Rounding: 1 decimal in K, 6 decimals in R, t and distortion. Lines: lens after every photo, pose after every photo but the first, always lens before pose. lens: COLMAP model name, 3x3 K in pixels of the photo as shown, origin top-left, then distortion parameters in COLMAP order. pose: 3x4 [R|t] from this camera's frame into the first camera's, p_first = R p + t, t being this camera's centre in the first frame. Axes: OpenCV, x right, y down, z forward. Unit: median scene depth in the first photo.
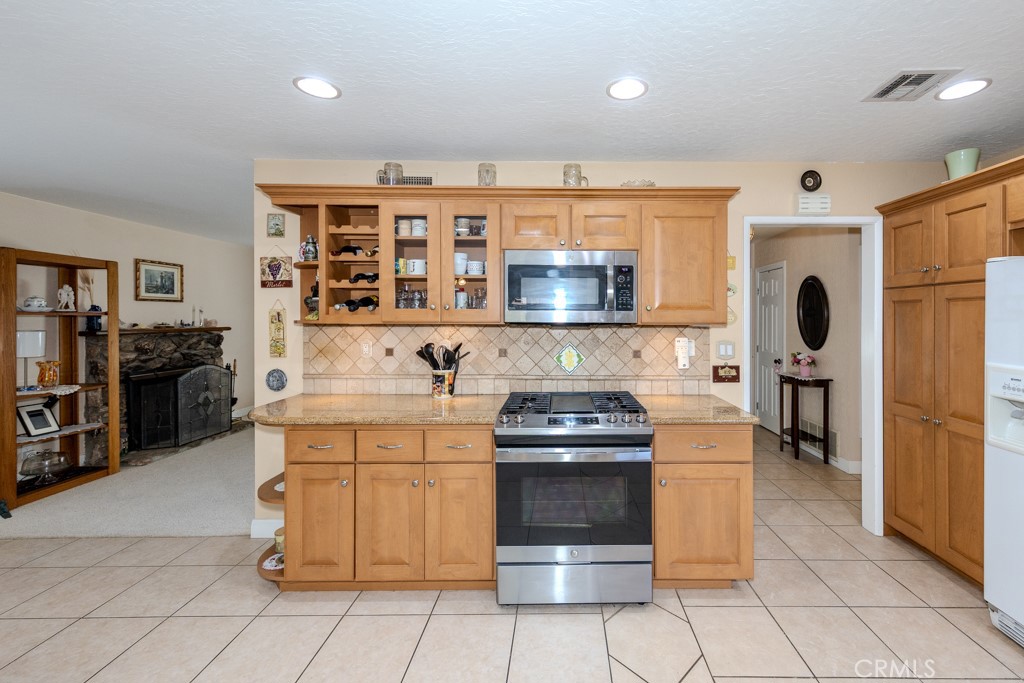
lens RADIAL K [[423.3, 0, 560.1], [0, 423.3, 317.2], [0, 0, 1]] dist [0.002531, 0.000723]
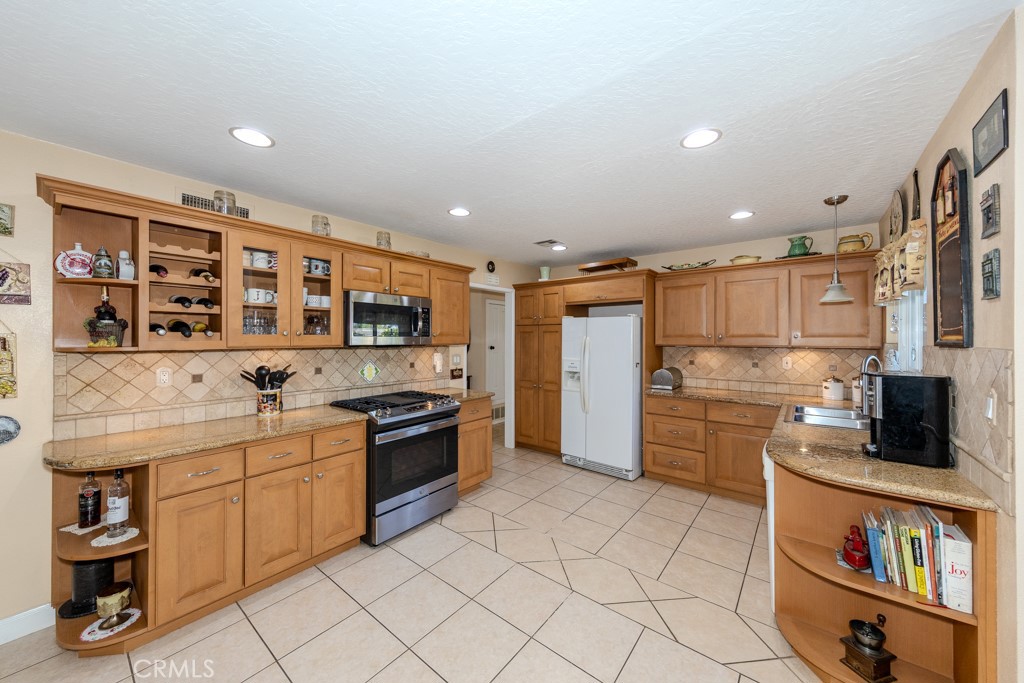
lens RADIAL K [[359.3, 0, 515.1], [0, 359.3, 340.4], [0, 0, 1]] dist [-0.001802, -0.000212]
pose [[0.630119, -0.007099, 0.776466, -0.647695], [0.003142, 0.999973, 0.006593, -0.008868], [-0.776492, -0.001715, 0.630125, -0.091601]]
